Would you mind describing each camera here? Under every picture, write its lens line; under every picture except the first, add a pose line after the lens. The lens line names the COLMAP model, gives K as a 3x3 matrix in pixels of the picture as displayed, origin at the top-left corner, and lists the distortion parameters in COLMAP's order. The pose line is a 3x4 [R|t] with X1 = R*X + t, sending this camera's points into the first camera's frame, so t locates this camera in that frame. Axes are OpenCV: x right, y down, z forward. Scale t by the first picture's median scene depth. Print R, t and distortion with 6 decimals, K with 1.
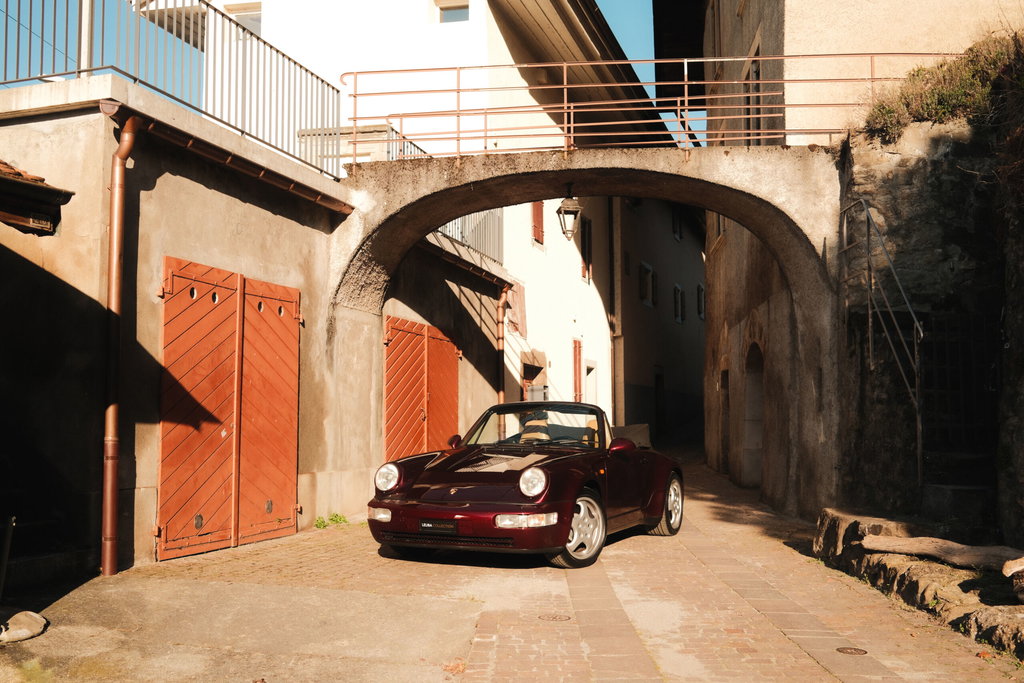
lens RADIAL K [[1072.4, 0, 483.2], [0, 1072.4, 343.5], [0, 0, 1]] dist [-0.010729, 0.000585]
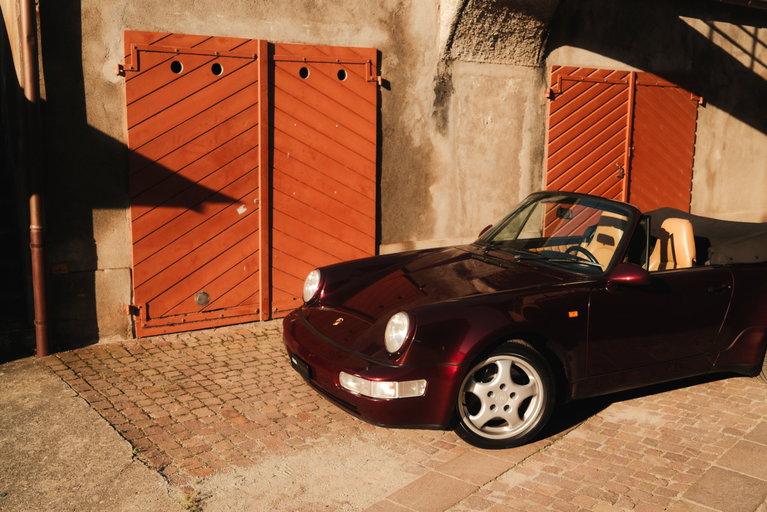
lens RADIAL K [[784.5, 0, 383.5], [0, 784.5, 256.0], [0, 0, 1]] dist [-0.041764, 0.115873]
pose [[0.789270, 0.112005, -0.603745, 0.255691], [0.033913, 0.973772, 0.224986, -0.027583], [0.613109, -0.198049, 0.764770, 0.447438]]
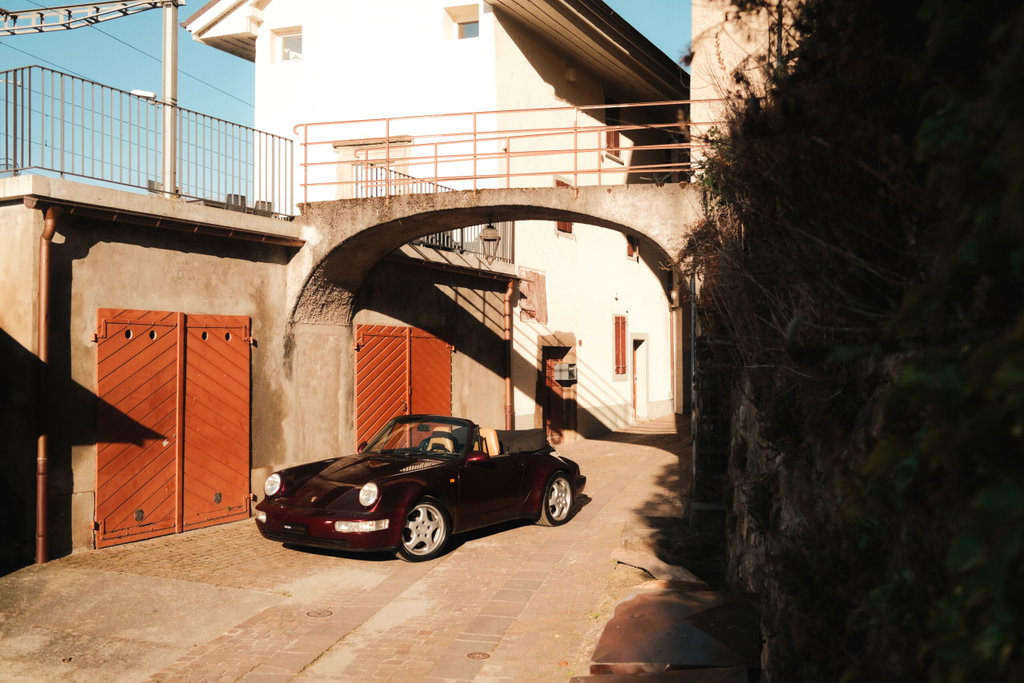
lens RADIAL K [[1047.4, 0, 512.0], [0, 1047.4, 341.5], [0, 0, 1]] dist [-0.041764, 0.115873]
pose [[0.990041, -0.005668, -0.140662, 0.279961], [0.013564, 0.998381, 0.055241, -0.081552], [0.140121, -0.056599, 0.988515, -0.114648]]
